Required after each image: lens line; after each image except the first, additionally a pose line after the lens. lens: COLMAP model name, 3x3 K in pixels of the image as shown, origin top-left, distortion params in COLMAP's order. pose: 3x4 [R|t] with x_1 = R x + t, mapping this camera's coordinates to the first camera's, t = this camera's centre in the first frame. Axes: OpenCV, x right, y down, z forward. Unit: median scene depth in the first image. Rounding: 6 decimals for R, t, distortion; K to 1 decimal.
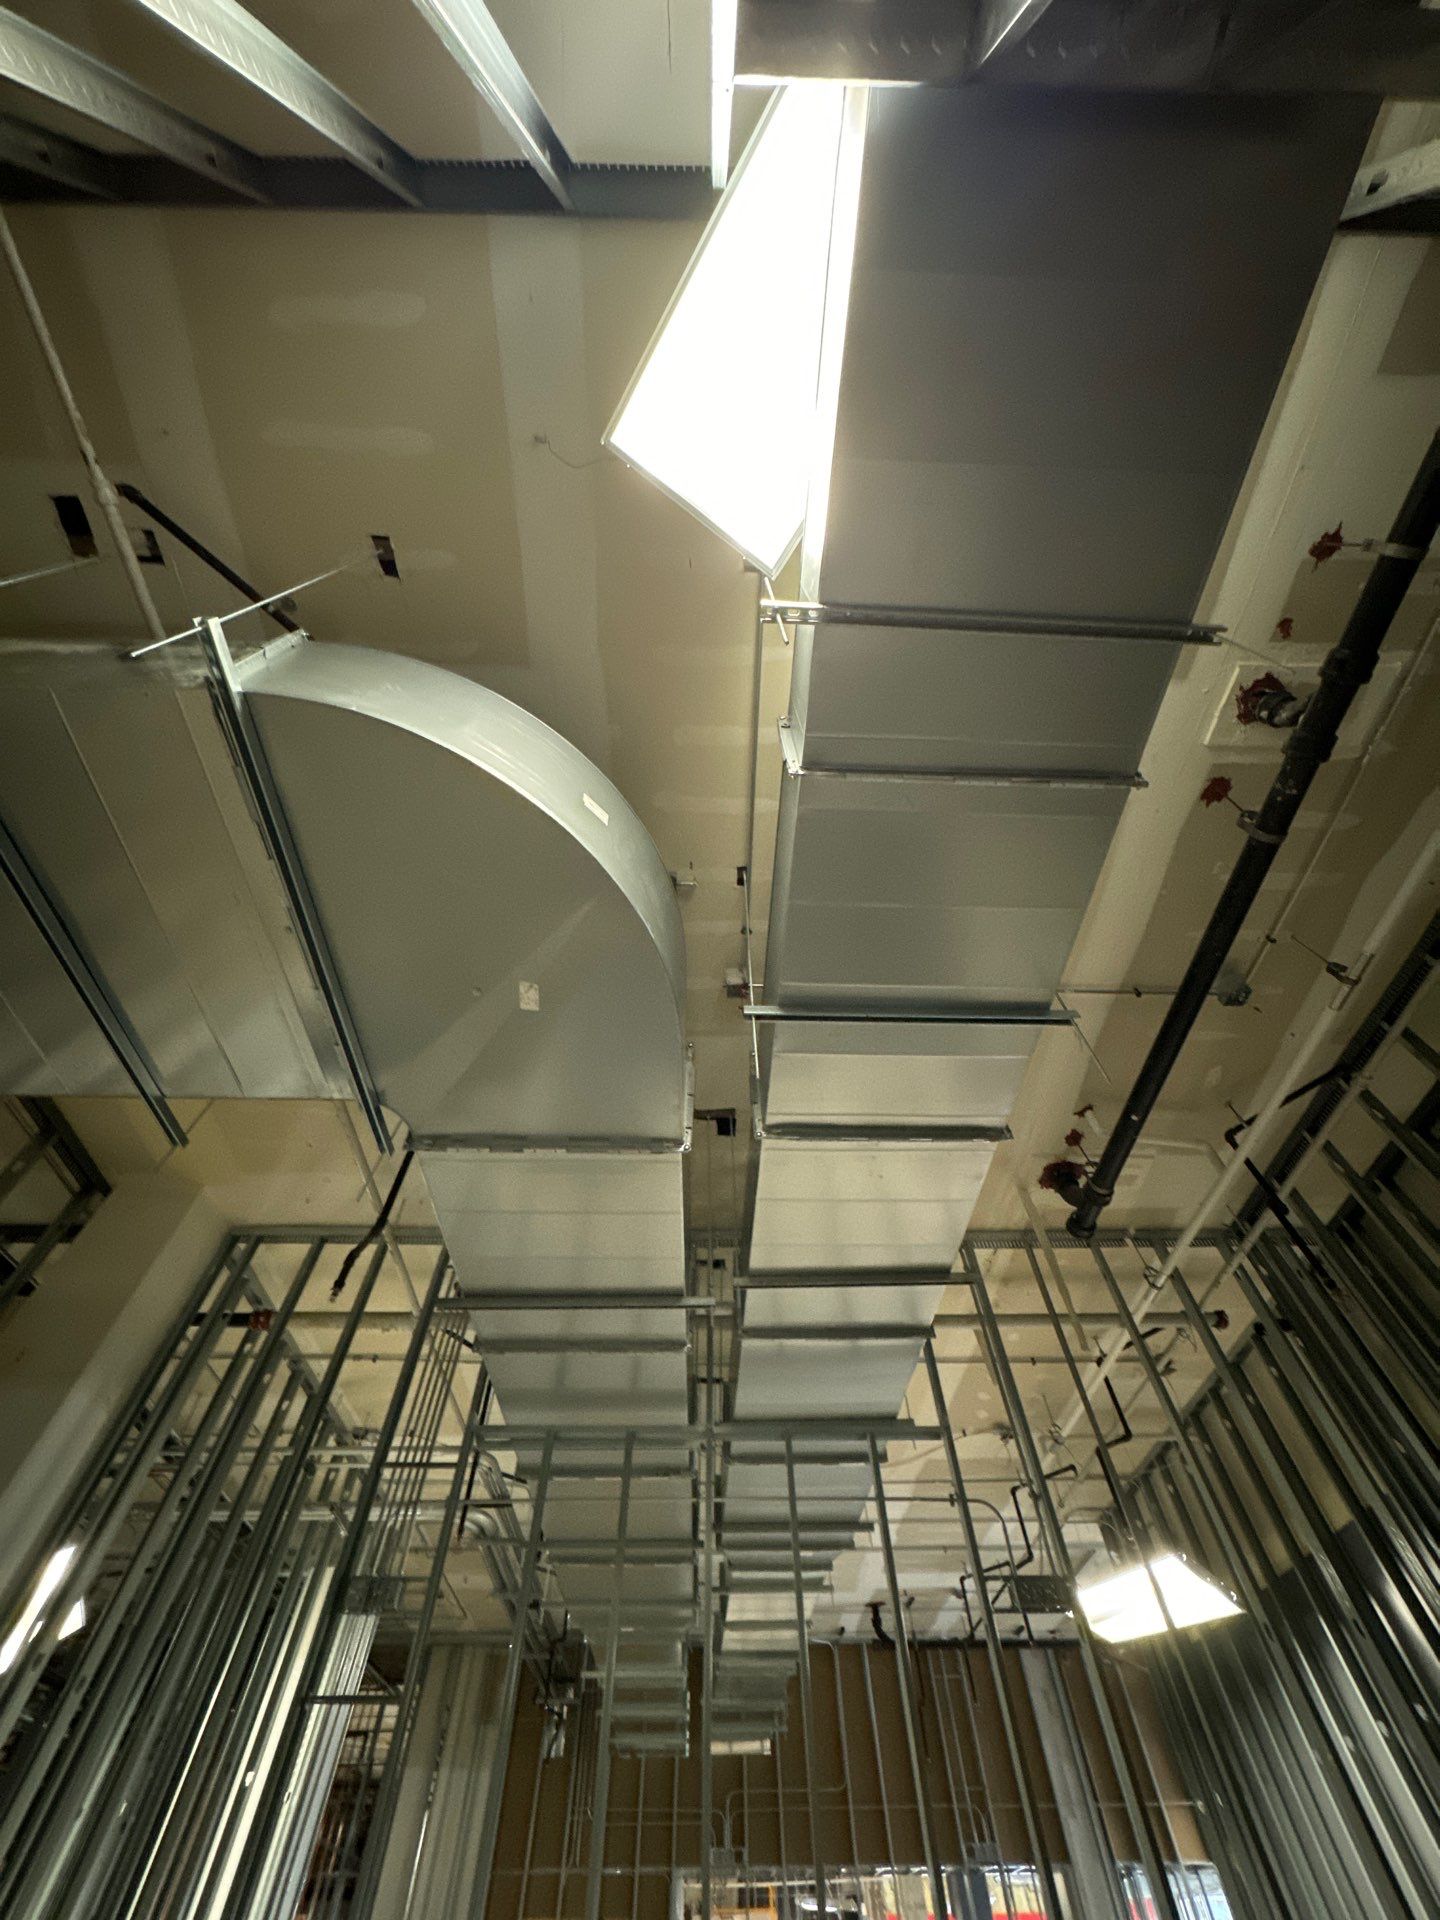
lens RADIAL K [[764.1, 0, 721.8], [0, 764.1, 960.2], [0, 0, 1]] dist [0.002154, 0.000044]
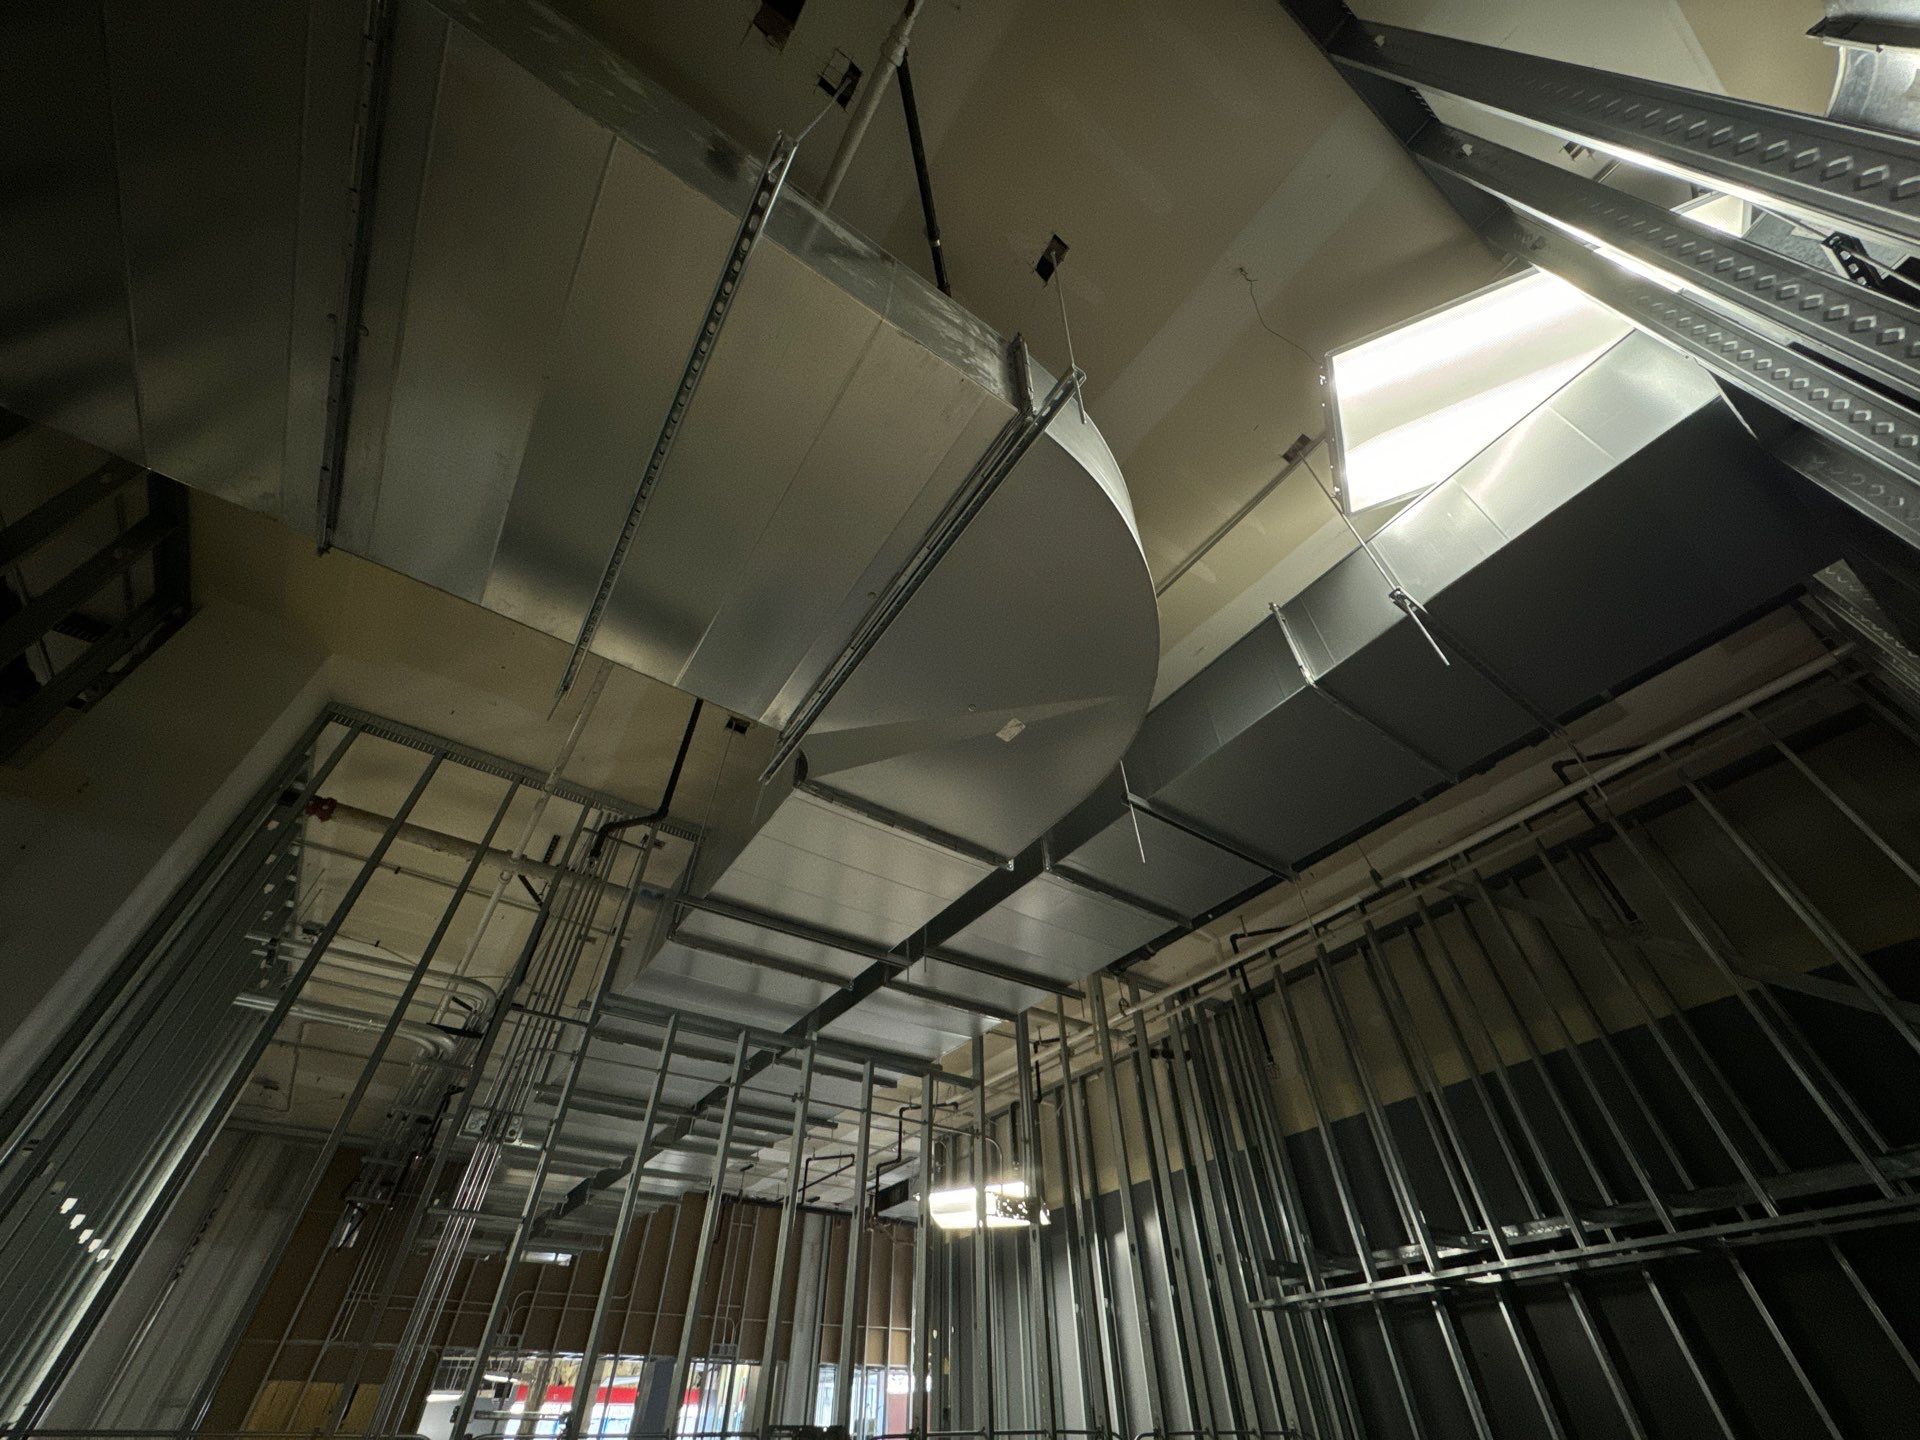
lens RADIAL K [[764.1, 0, 957.5], [0, 764.1, 718.8], [0, 0, 1]] dist [0.002154, 0.000044]
pose [[0.840408, 0.378517, 0.387865, -0.353547], [-0.440063, 0.894331, 0.080731, -0.010773], [-0.316321, -0.238532, 0.918174, -0.007462]]
